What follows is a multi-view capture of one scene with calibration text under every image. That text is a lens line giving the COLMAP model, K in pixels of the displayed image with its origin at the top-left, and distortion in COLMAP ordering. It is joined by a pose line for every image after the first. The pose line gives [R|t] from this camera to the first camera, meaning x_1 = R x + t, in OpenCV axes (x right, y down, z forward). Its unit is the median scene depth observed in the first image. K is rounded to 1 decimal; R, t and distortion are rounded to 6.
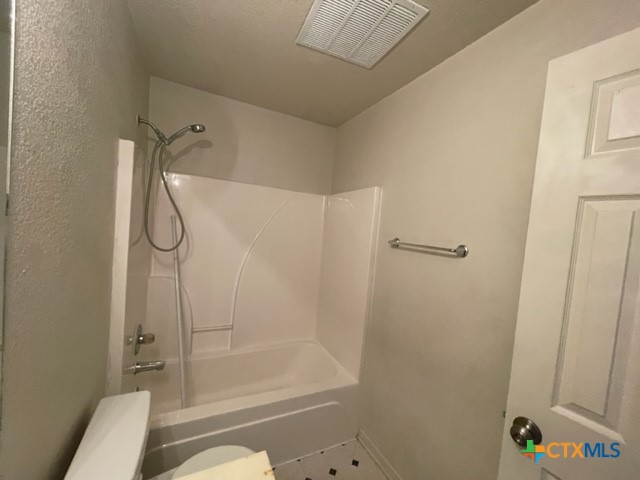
lens RADIAL K [[260.0, 0, 320.0], [0, 260.0, 240.0], [0, 0, 1]] dist [-0.000960, -0.000435]
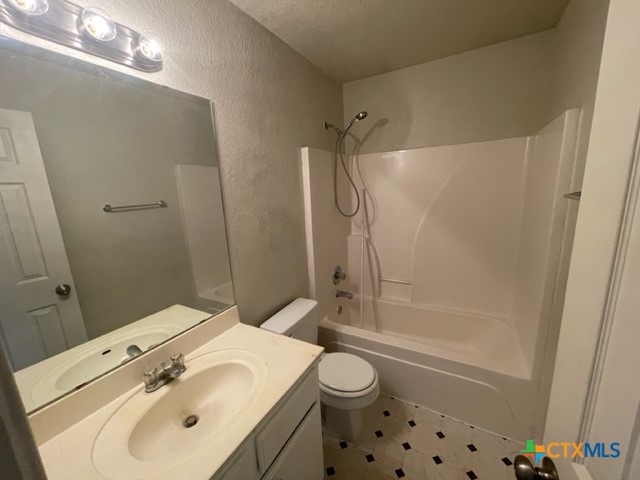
lens RADIAL K [[260.0, 0, 320.0], [0, 260.0, 240.0], [0, 0, 1]] dist [-0.000960, -0.000435]
pose [[0.552476, 0.053808, -0.831791, 0.394317], [0.060469, 0.992697, 0.104381, 0.010233], [0.831333, -0.107966, 0.545187, 0.089562]]
